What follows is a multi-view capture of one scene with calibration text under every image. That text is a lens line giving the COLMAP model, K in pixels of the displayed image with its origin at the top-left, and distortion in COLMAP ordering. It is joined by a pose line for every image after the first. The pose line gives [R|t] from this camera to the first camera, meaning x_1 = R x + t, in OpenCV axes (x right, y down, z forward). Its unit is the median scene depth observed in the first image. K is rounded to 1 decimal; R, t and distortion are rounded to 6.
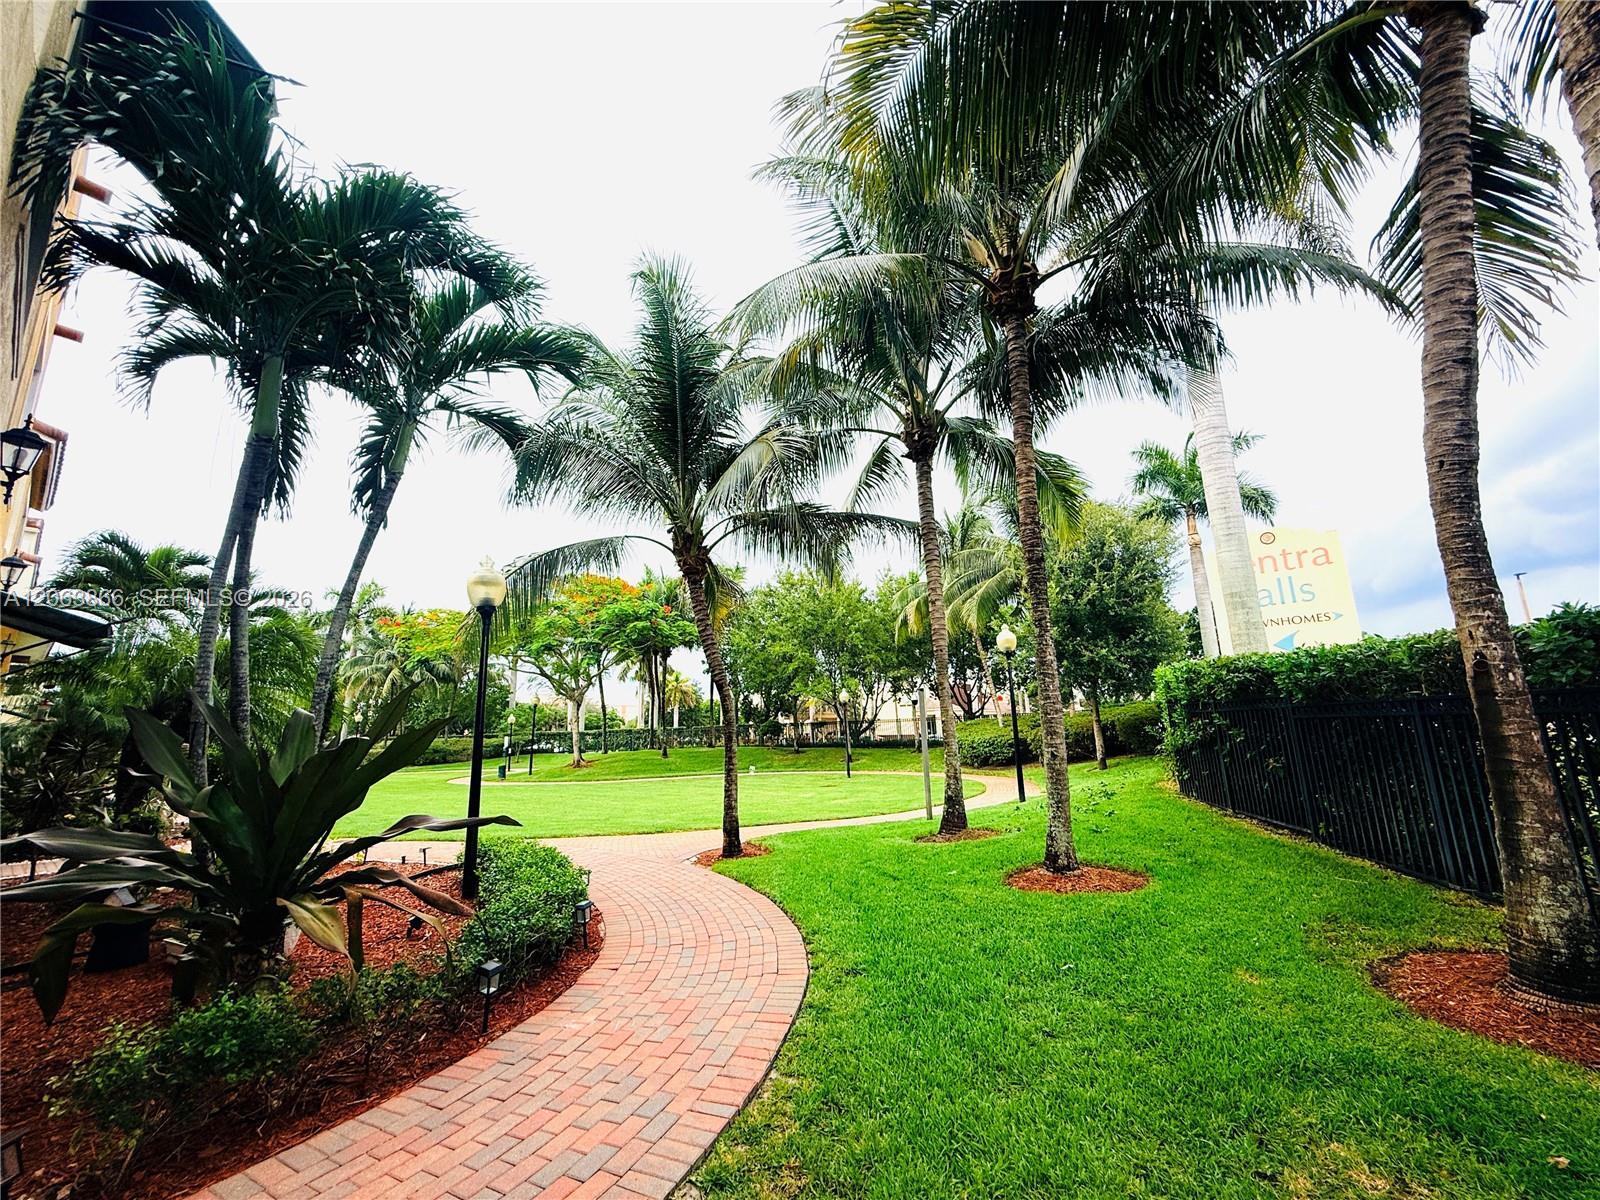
lens RADIAL K [[645.7, 0, 794.3], [0, 645.7, 590.8], [0, 0, 1]] dist [0.001057, -0.000011]
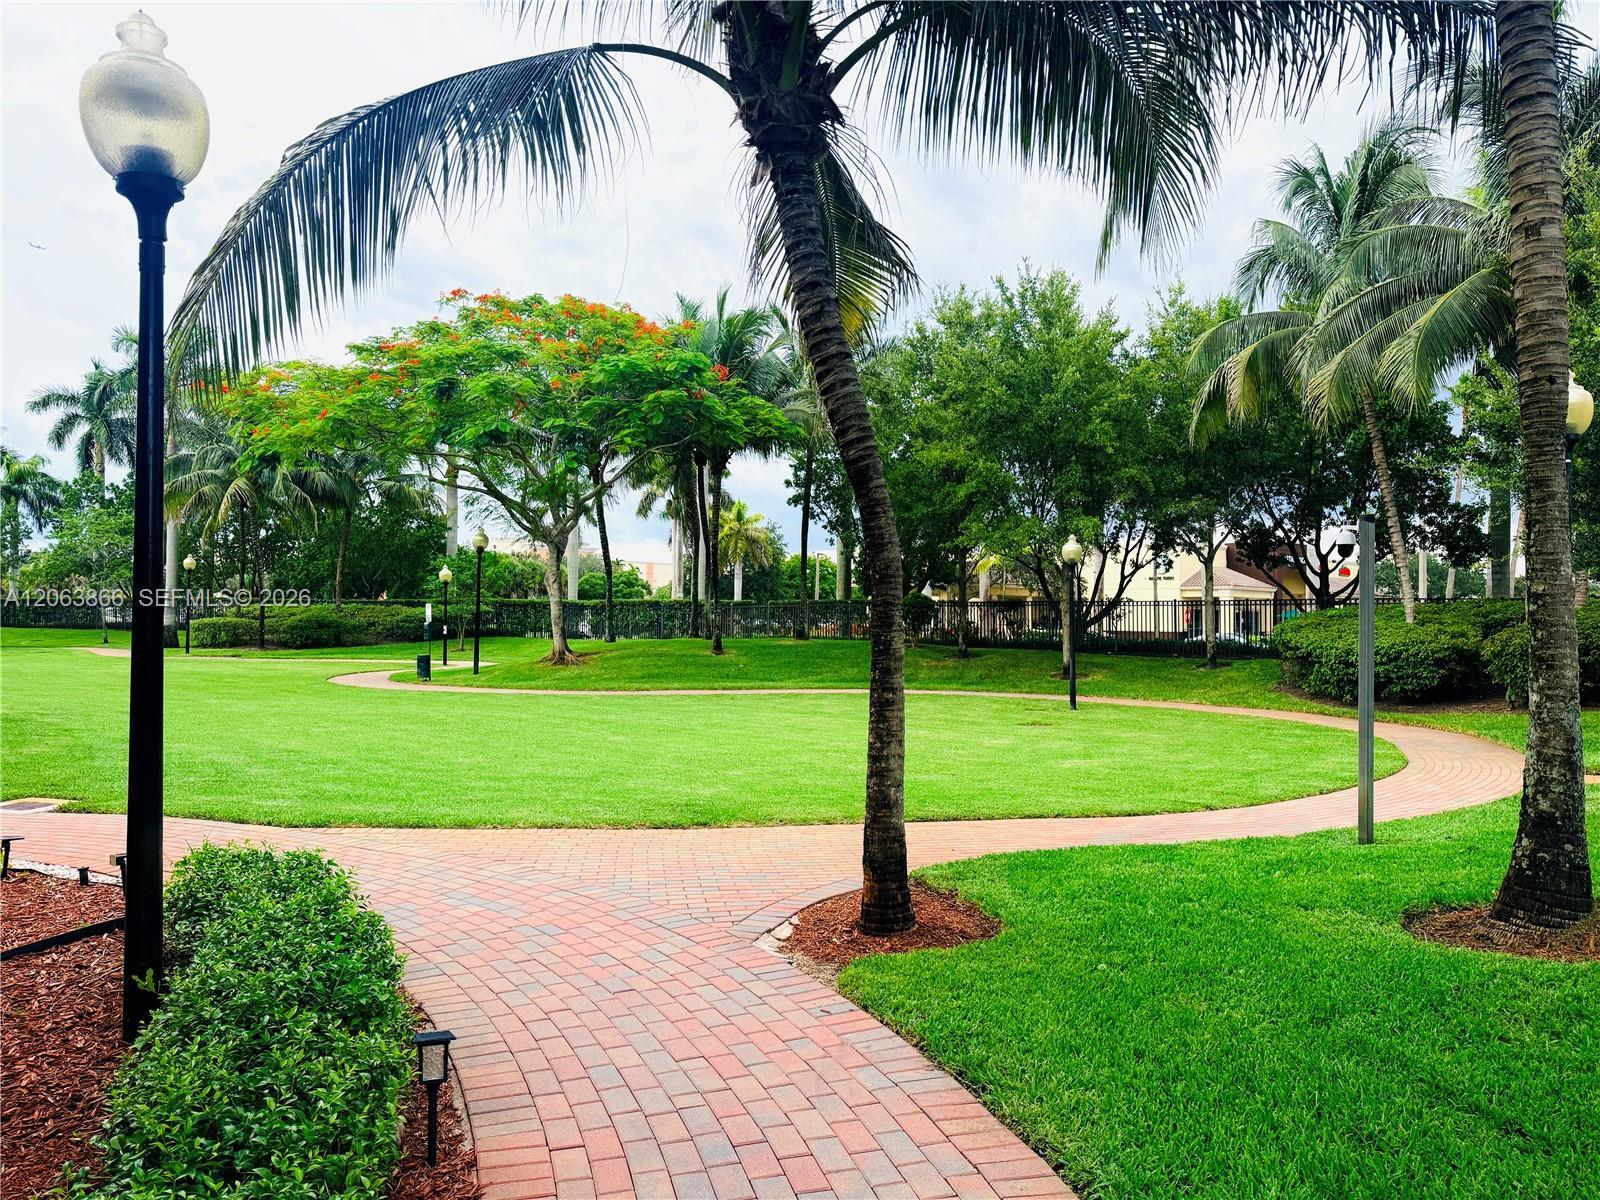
lens RADIAL K [[1112.2, 0, 794.2], [0, 1112.2, 601.6], [0, 0, 1]] dist [0.127927, -0.208430]
pose [[0.991254, 0.038420, -0.126250, -0.020786], [-0.012268, 0.979367, 0.201716, 0.027161], [0.131395, -0.198403, 0.971273, 0.112735]]
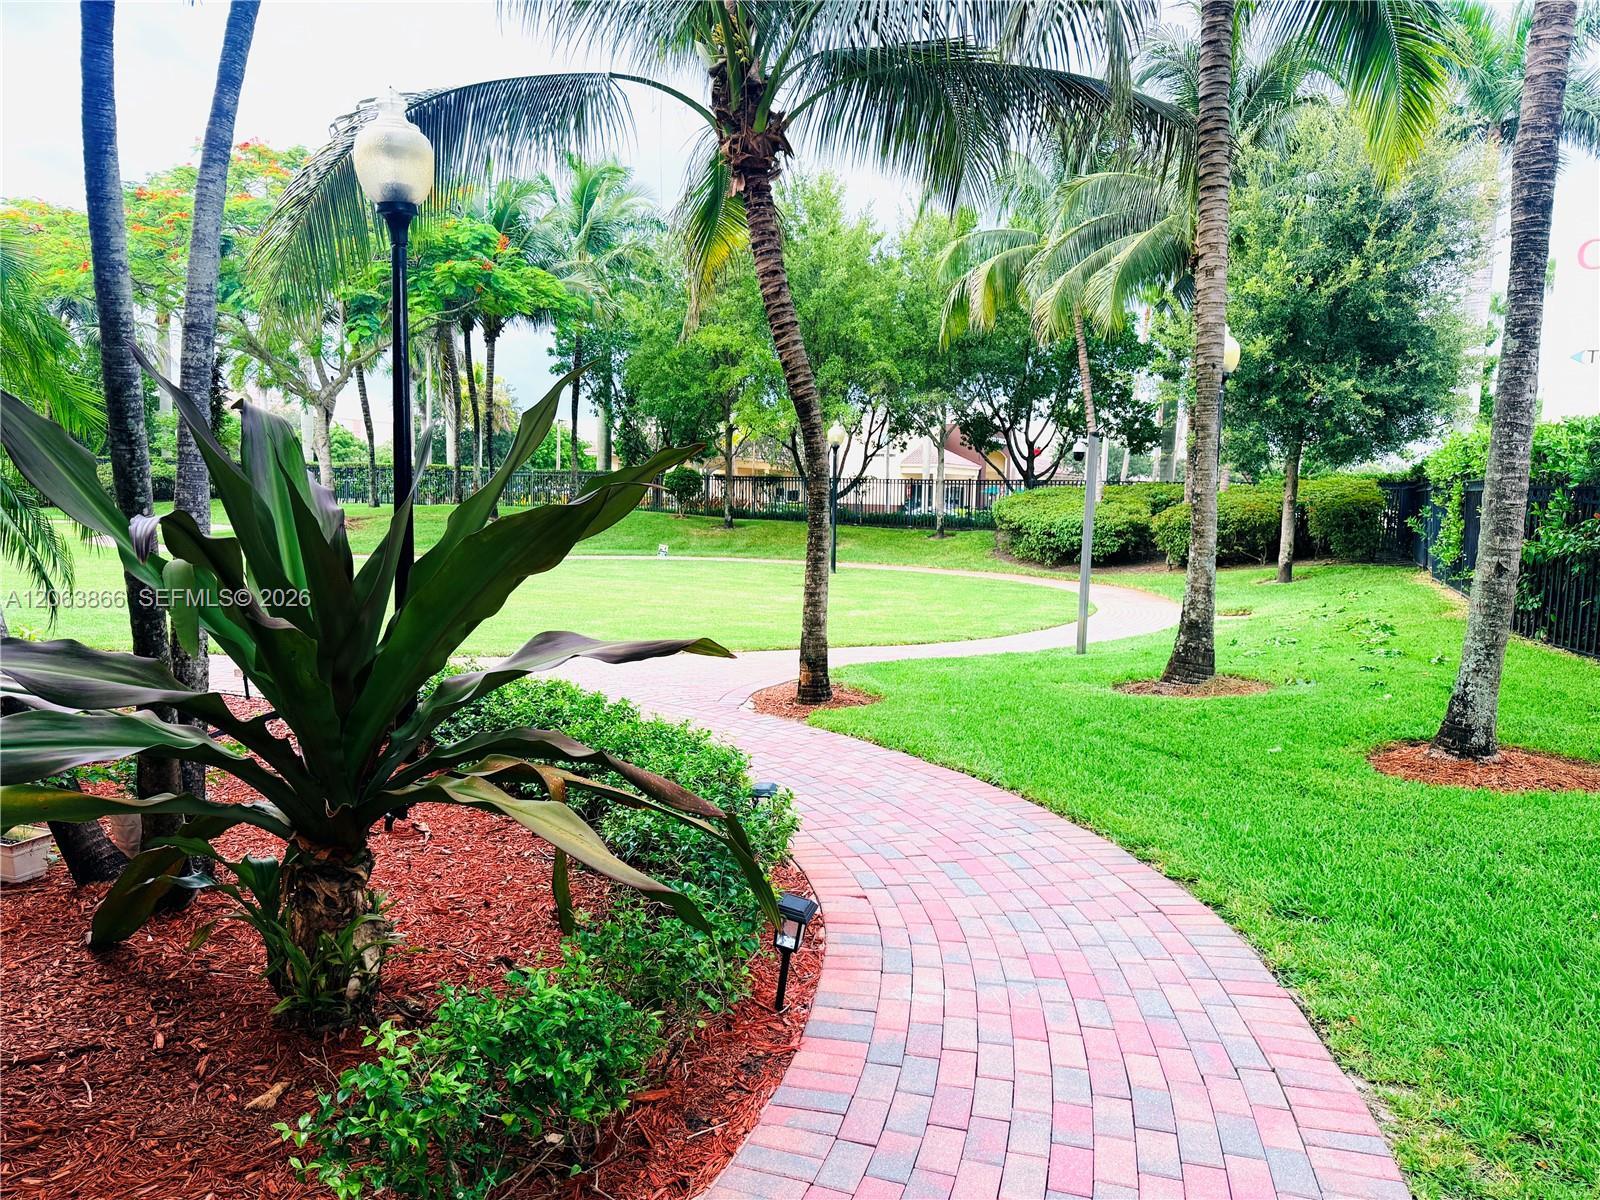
lens RADIAL K [[1128.1, 0, 794.2], [0, 1128.1, 599.6], [0, 0, 1]] dist [0.209776, -0.428285]
pose [[0.990598, 0.046334, 0.128722, -0.069510], [-0.083470, 0.950174, 0.300335, 0.005190], [-0.108392, -0.308256, 0.945108, 0.018556]]
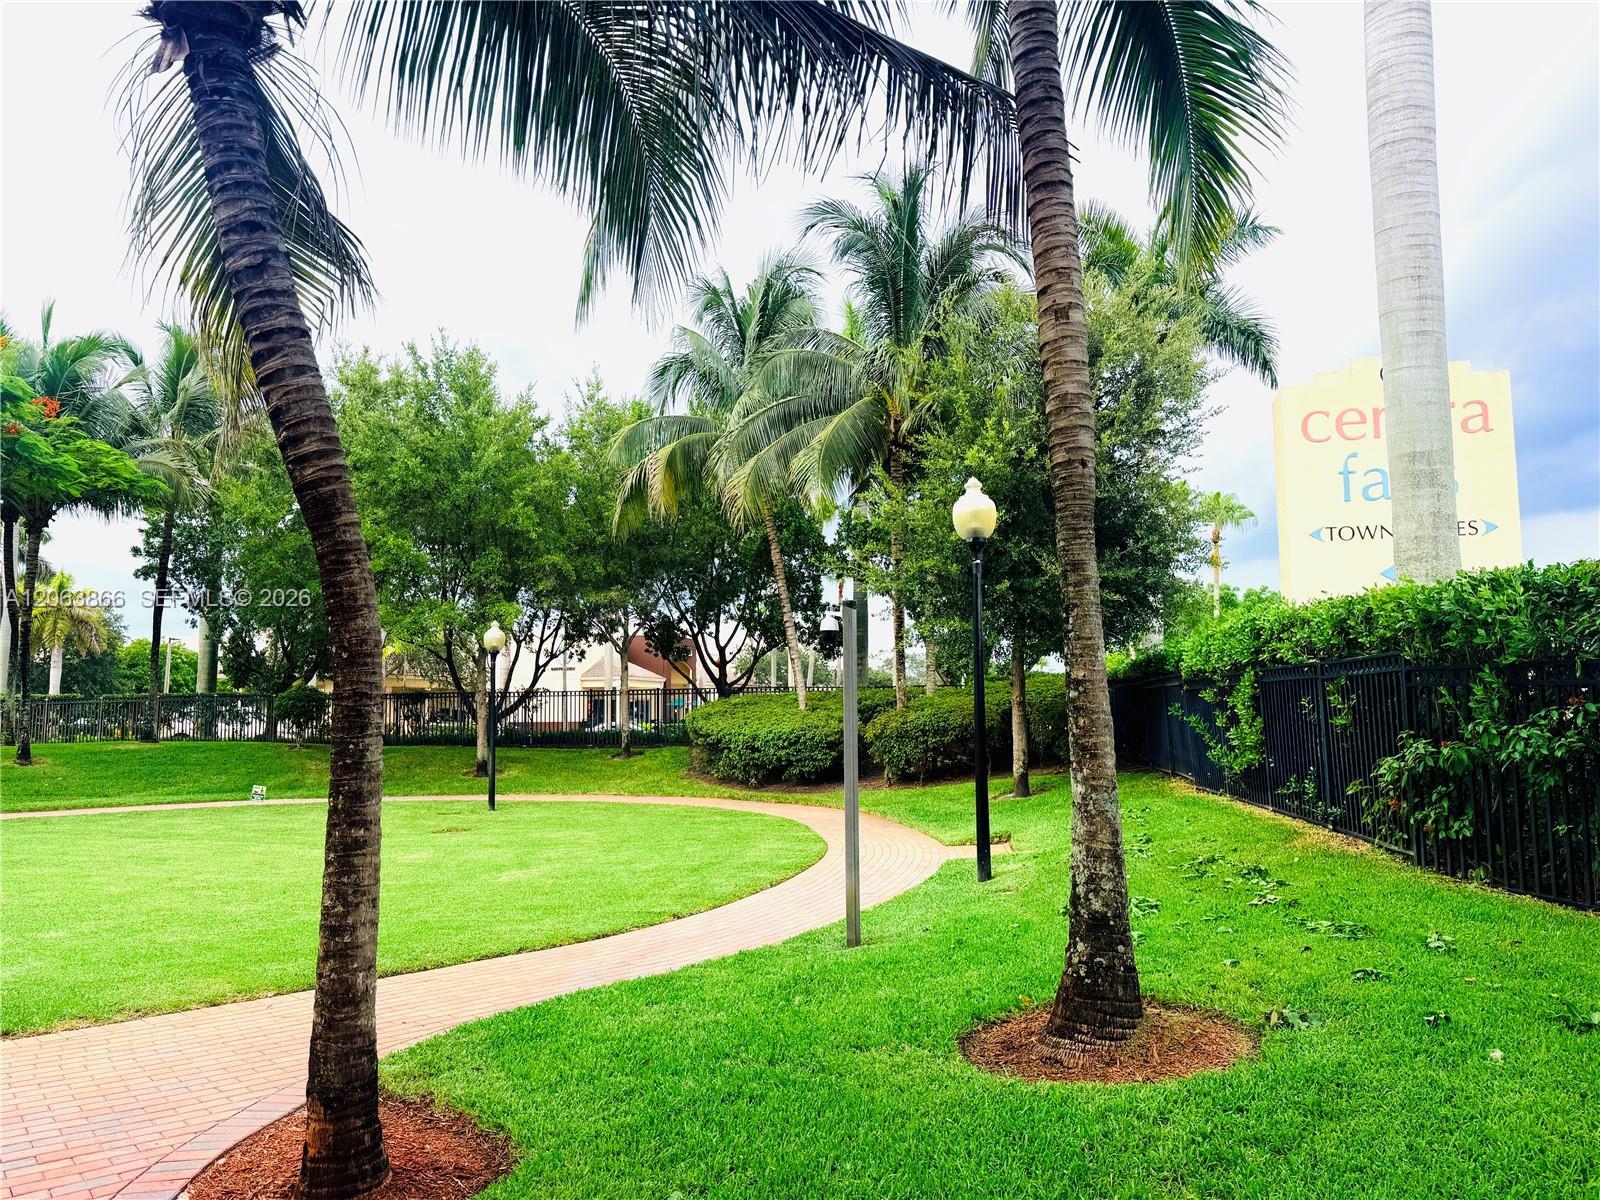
lens RADIAL K [[1112.2, 0, 794.2], [0, 1112.2, 601.6], [0, 0, 1]] dist [0.127927, -0.208430]
pose [[0.919844, 0.063925, 0.387040, -0.033284], [-0.106518, 0.990266, 0.089595, 0.037078], [-0.377545, -0.123640, 0.917700, 0.158417]]
